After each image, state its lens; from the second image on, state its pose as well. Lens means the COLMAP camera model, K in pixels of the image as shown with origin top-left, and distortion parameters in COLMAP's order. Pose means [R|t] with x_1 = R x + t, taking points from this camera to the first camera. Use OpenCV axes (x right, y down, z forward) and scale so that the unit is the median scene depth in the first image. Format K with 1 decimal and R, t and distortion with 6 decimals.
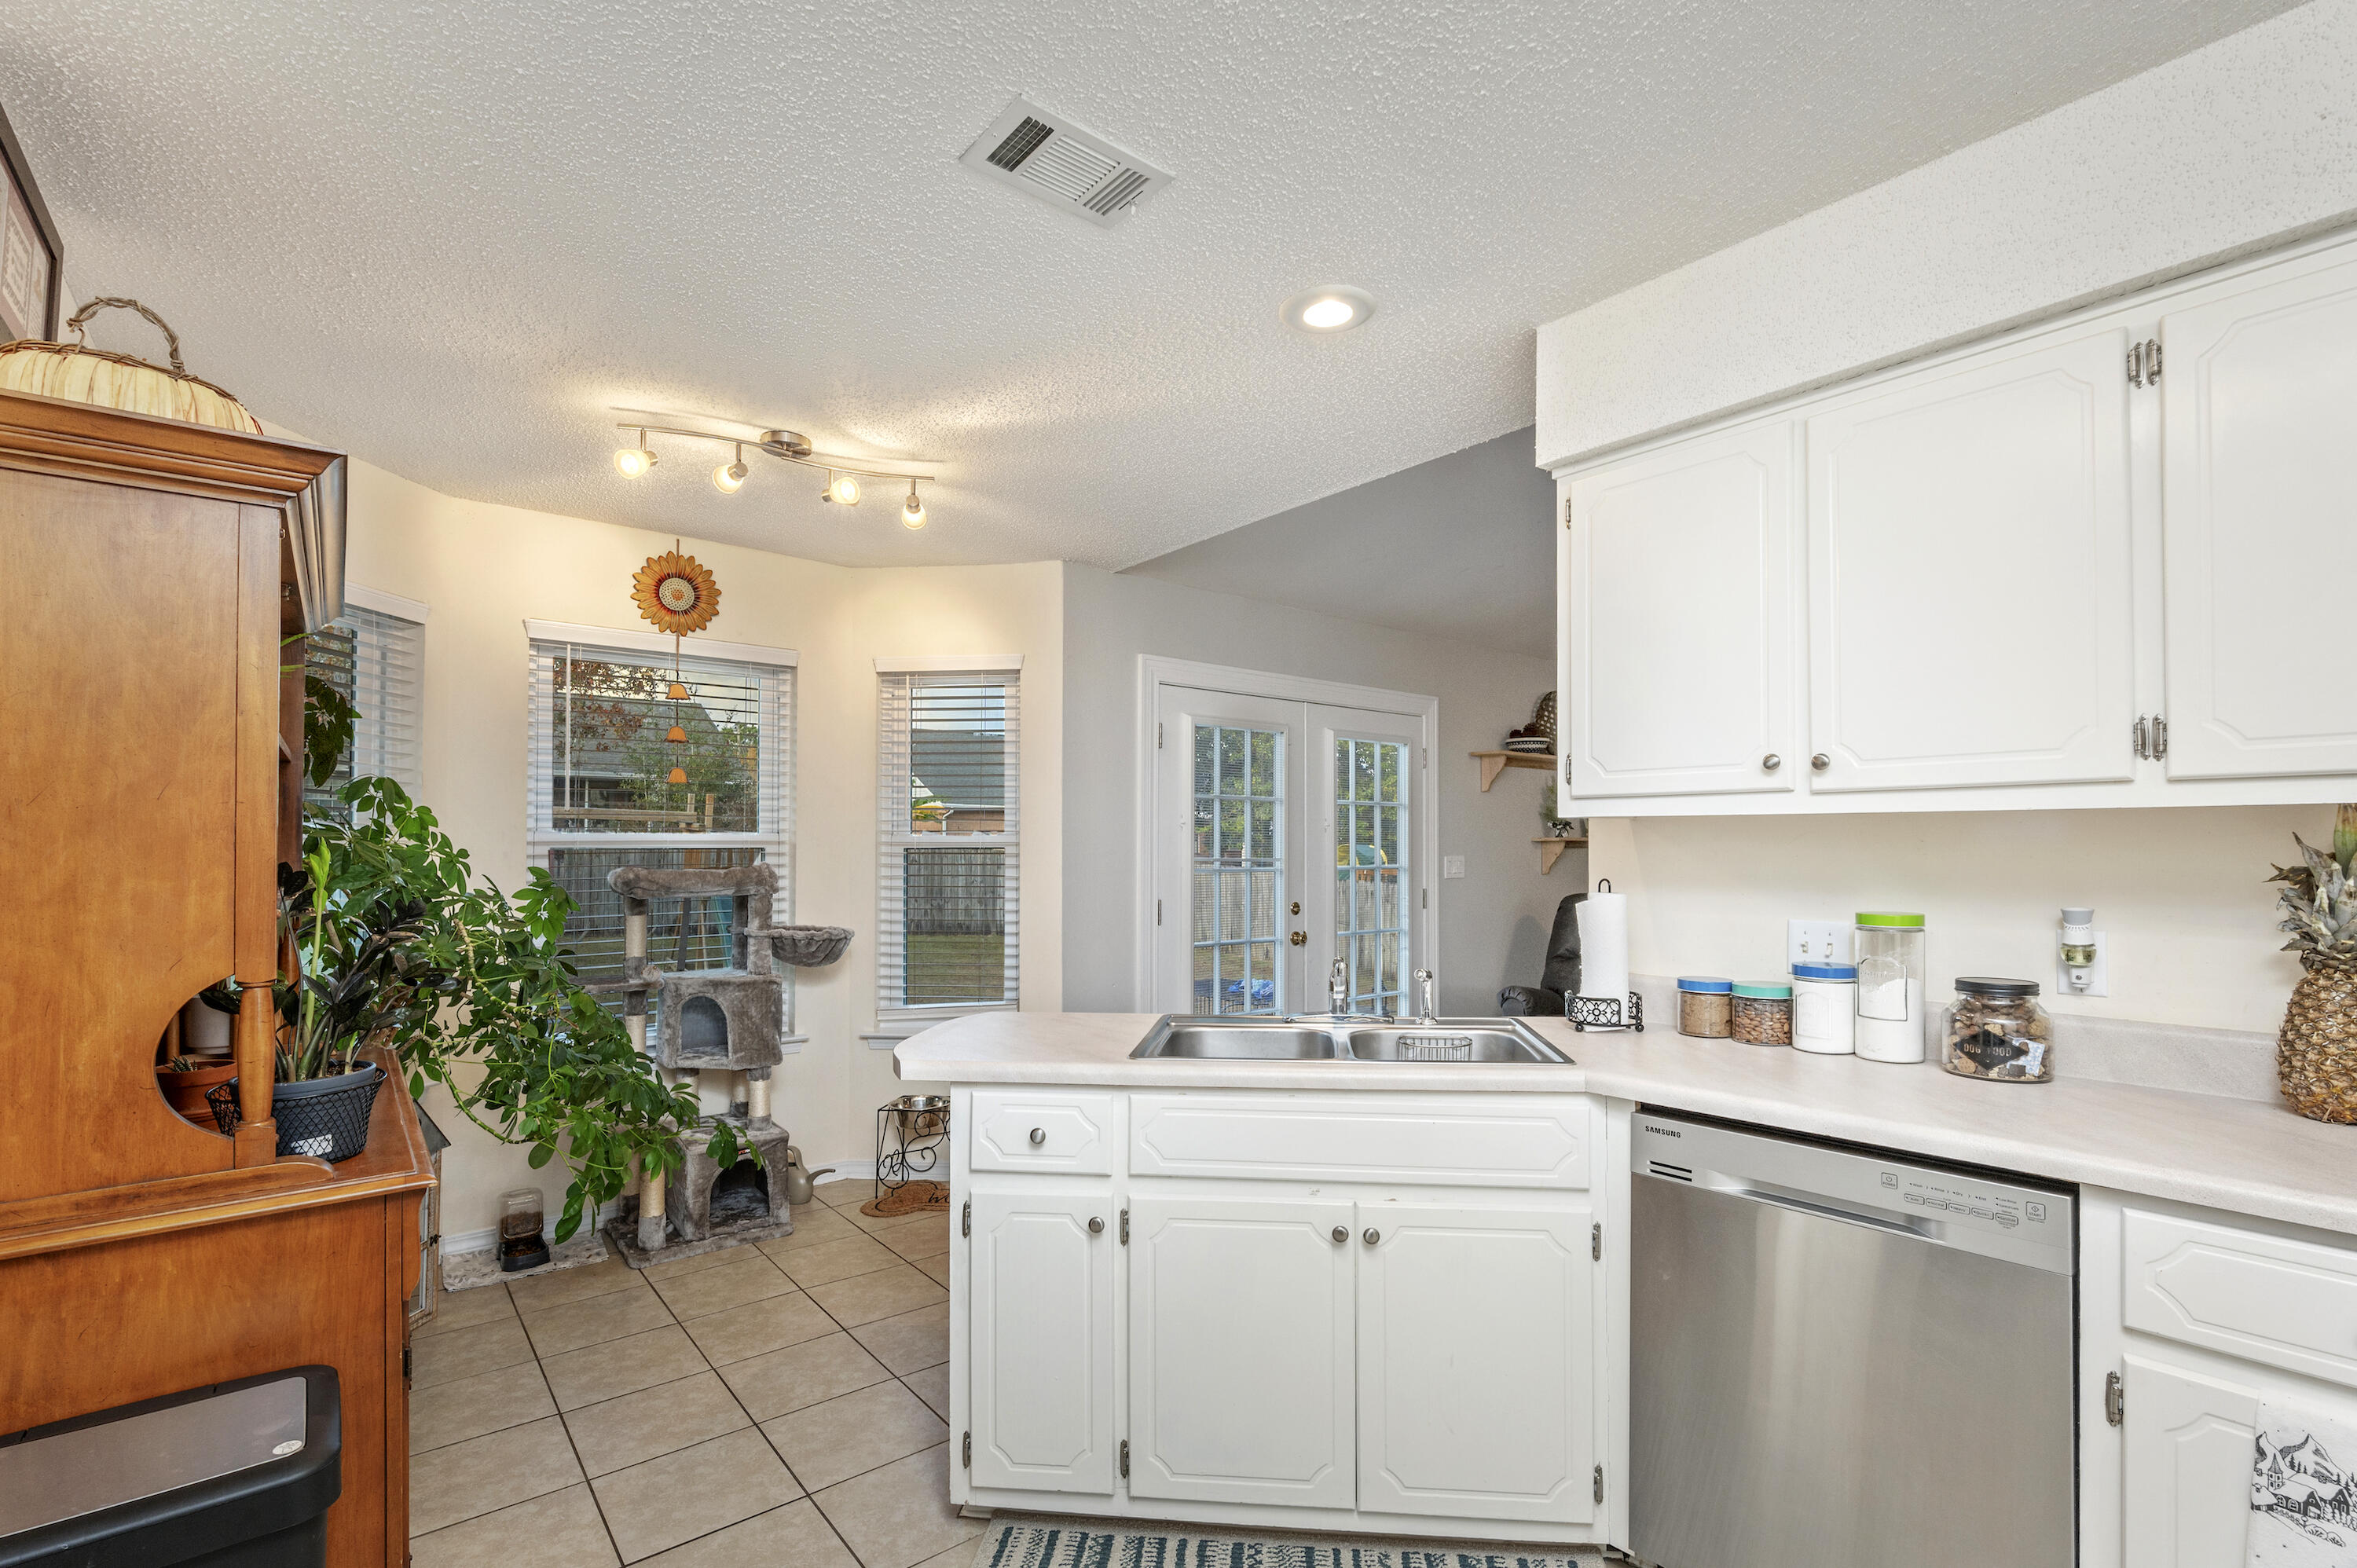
lens RADIAL K [[1058.2, 0, 1187.0], [0, 1058.2, 835.8], [0, 0, 1]] dist [-0.007971, -0.000220]
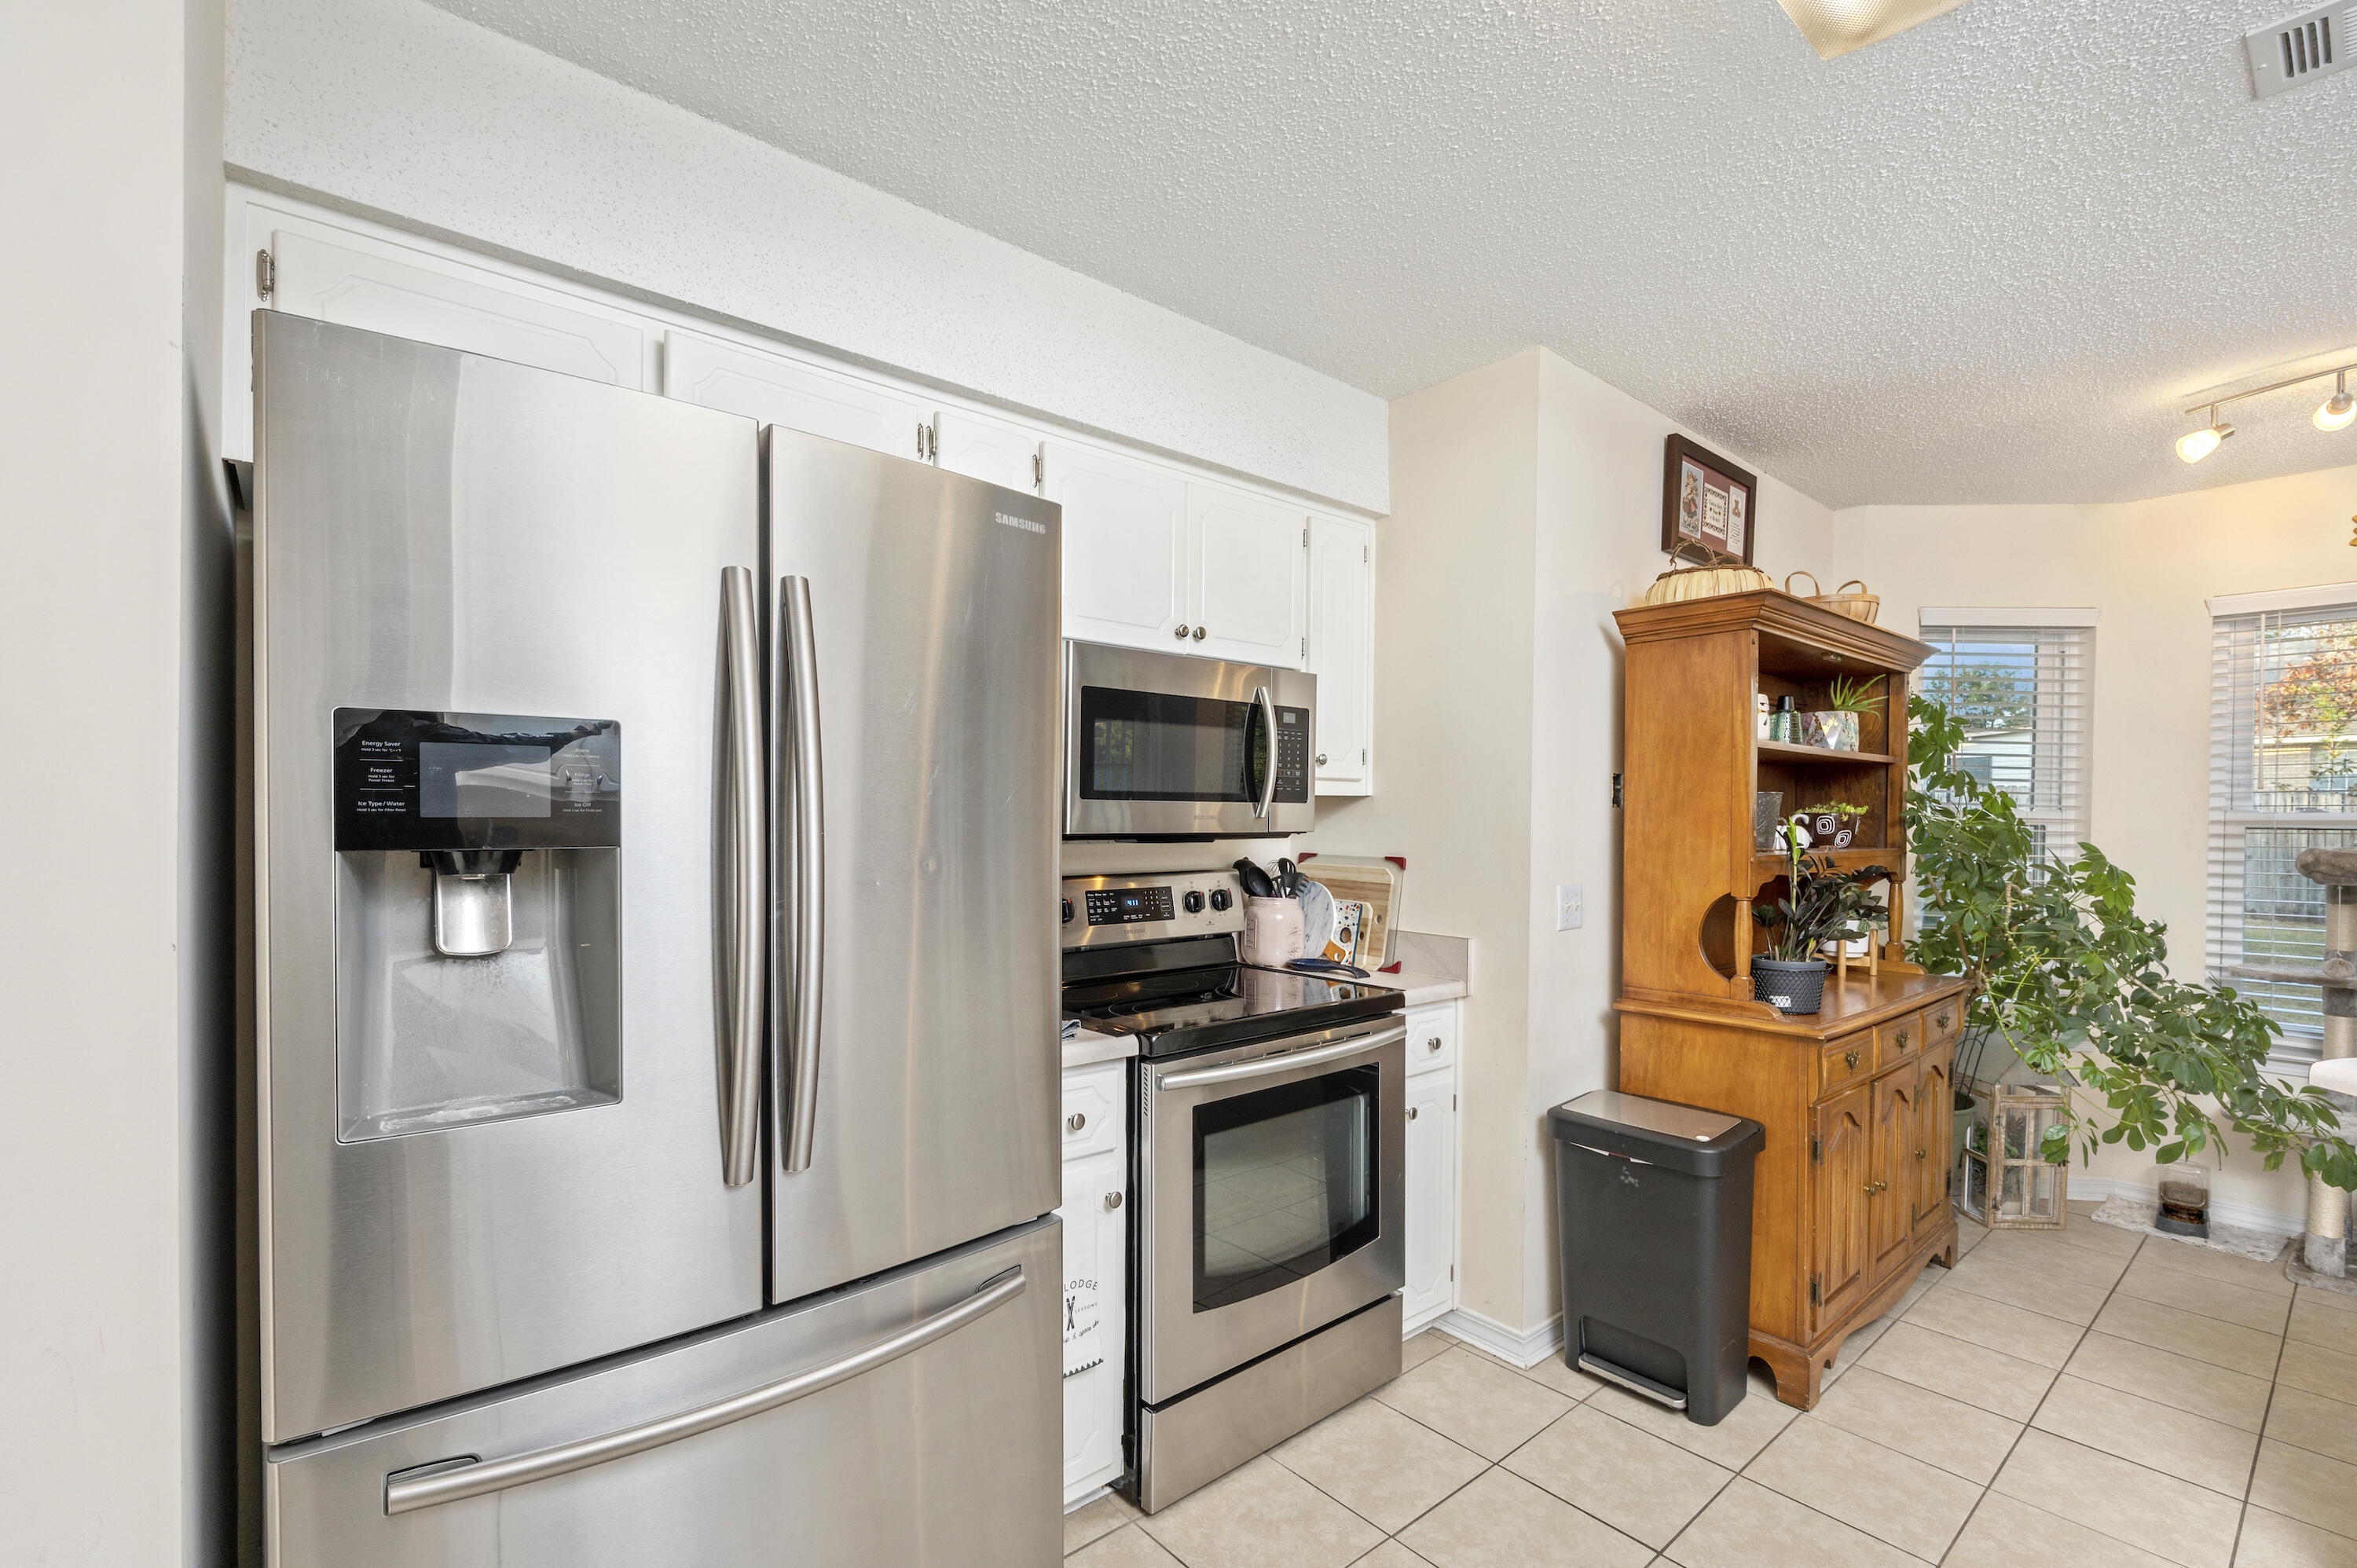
lens RADIAL K [[1041.8, 0, 1192.4], [0, 1041.8, 831.6], [0, 0, 1]] dist [-0.003922, -0.000333]
pose [[0.022325, 0.015613, -0.999629, 0.602028], [0.001567, 0.999876, 0.015652, -0.000913], [0.999750, -0.001916, 0.022298, 0.023186]]
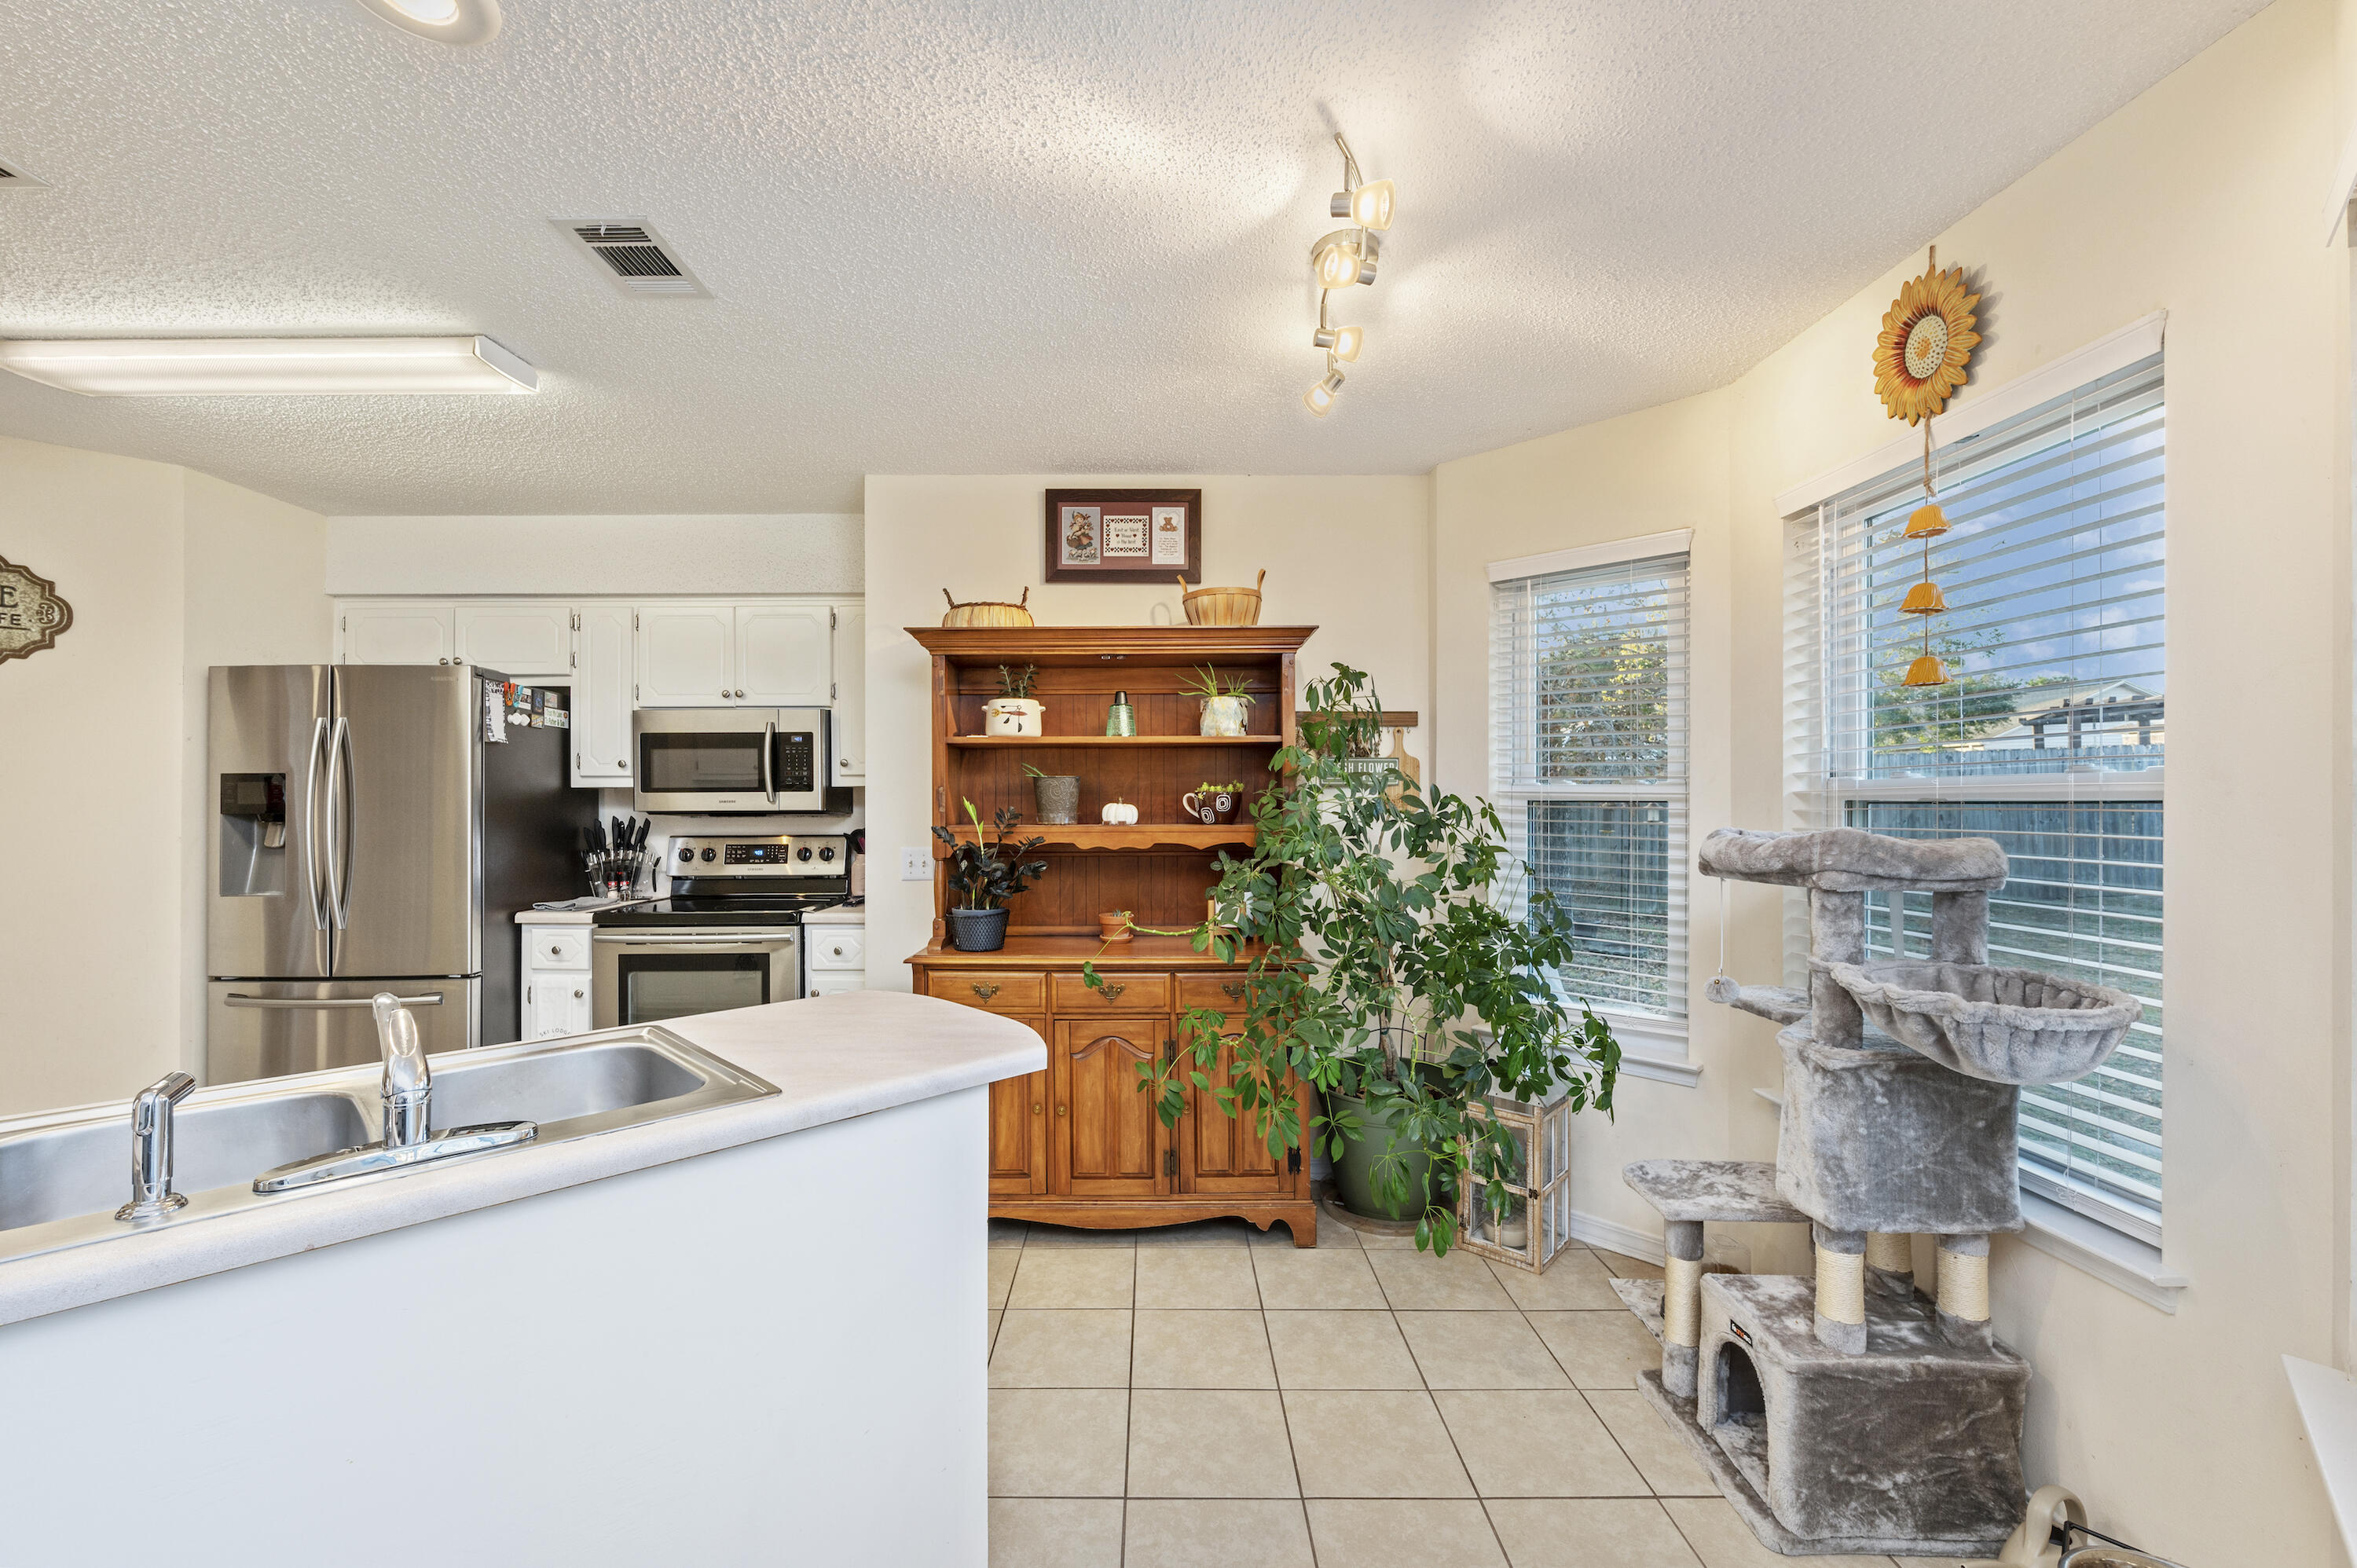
lens RADIAL K [[943.5, 0, 1153.3], [0, 943.5, 797.4], [0, 0, 1]] dist [-0.031514, -0.000007]
pose [[-0.635577, 0.002142, -0.772034, 0.297651], [0.011399, 0.999913, -0.006611, 0.014880], [0.771953, -0.013002, -0.635546, 1.904506]]
